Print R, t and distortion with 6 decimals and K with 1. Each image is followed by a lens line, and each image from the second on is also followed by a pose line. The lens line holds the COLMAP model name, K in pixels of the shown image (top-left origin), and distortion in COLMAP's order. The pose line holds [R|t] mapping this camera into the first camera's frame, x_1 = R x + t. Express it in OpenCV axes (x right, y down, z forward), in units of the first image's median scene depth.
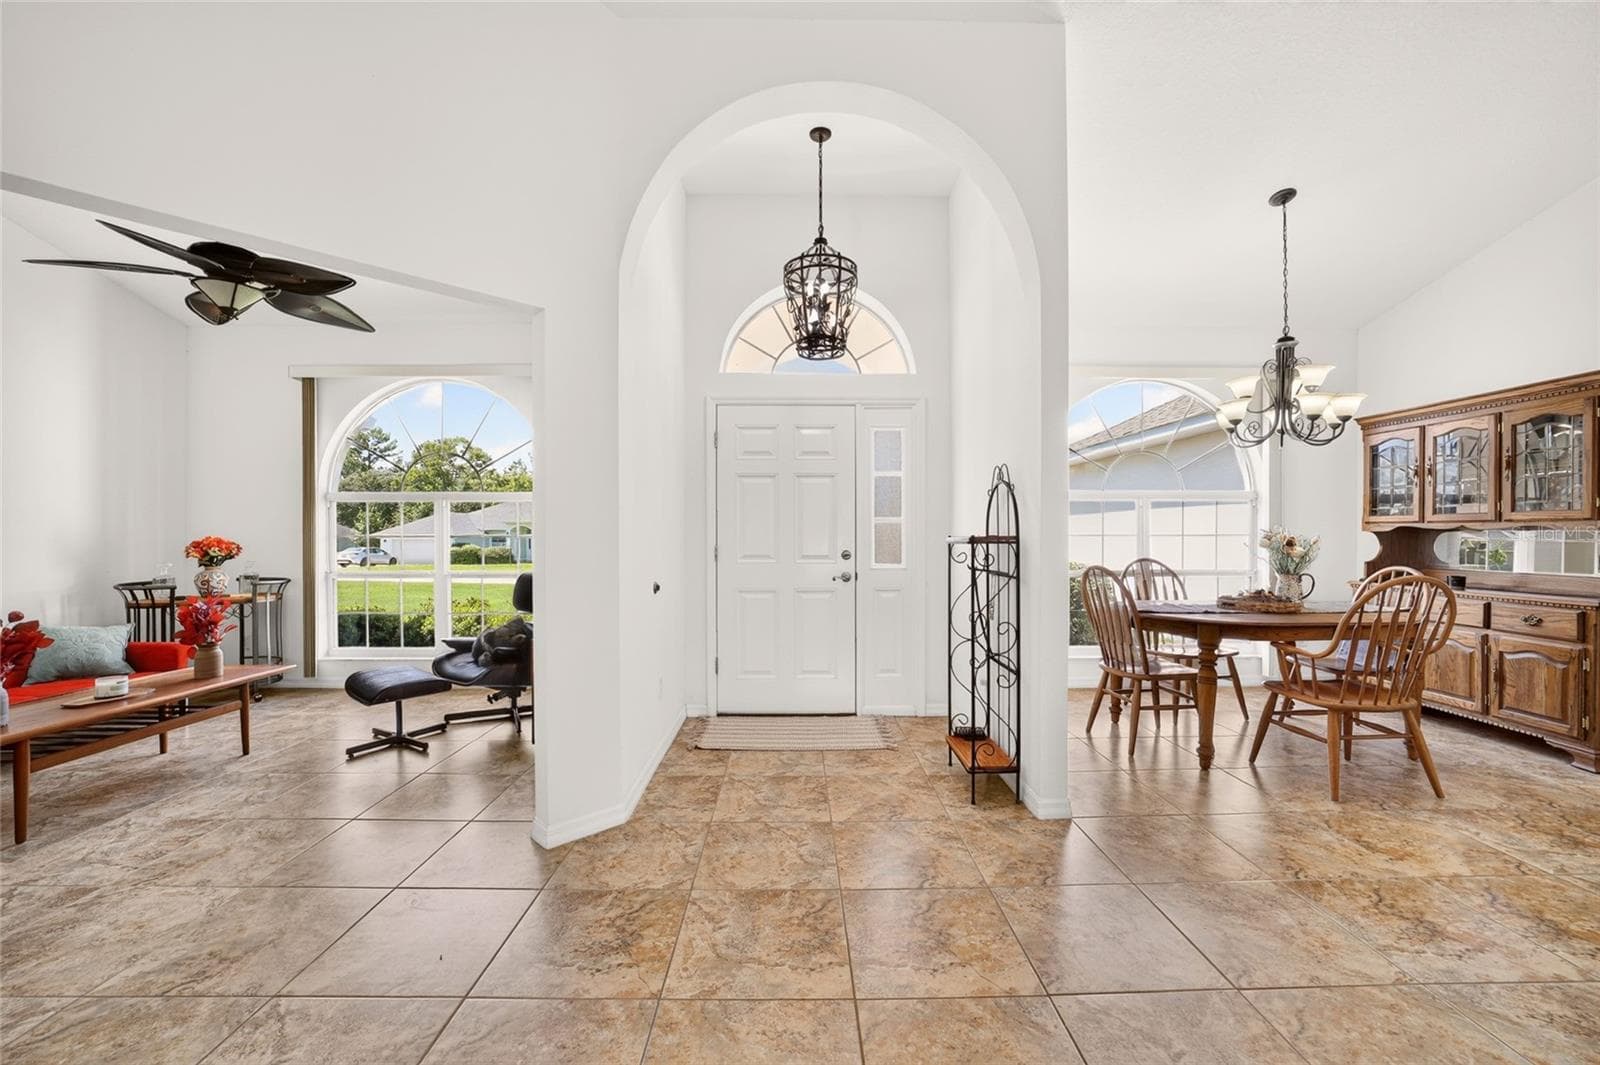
lens RADIAL K [[620.5, 0, 800.0], [0, 620.5, 532.5], [0, 0, 1]] dist [-0.040997, 0.010042]
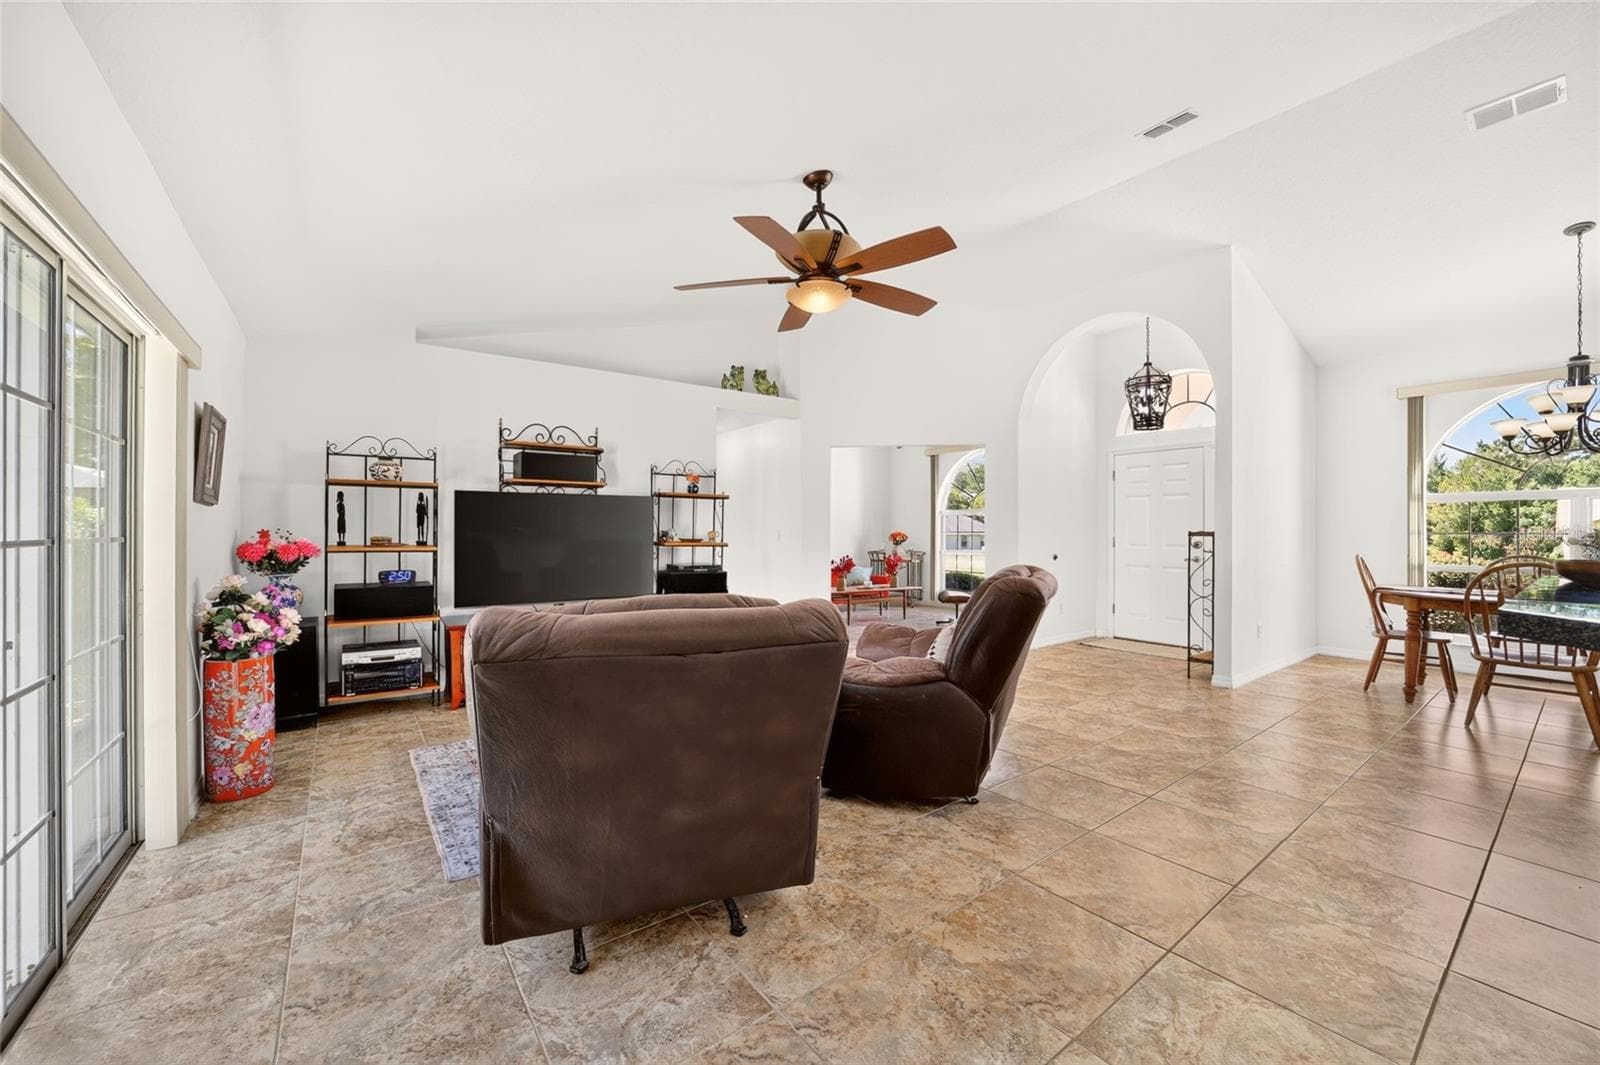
lens RADIAL K [[620.5, 0, 800.0], [0, 620.5, 532.5], [0, 0, 1]] dist [-0.040997, 0.010042]
pose [[0.583537, 0.005001, -0.812071, 0.739439], [-0.009096, 0.999959, -0.000378, 0.013429], [0.812036, 0.007607, 0.583558, -0.693971]]
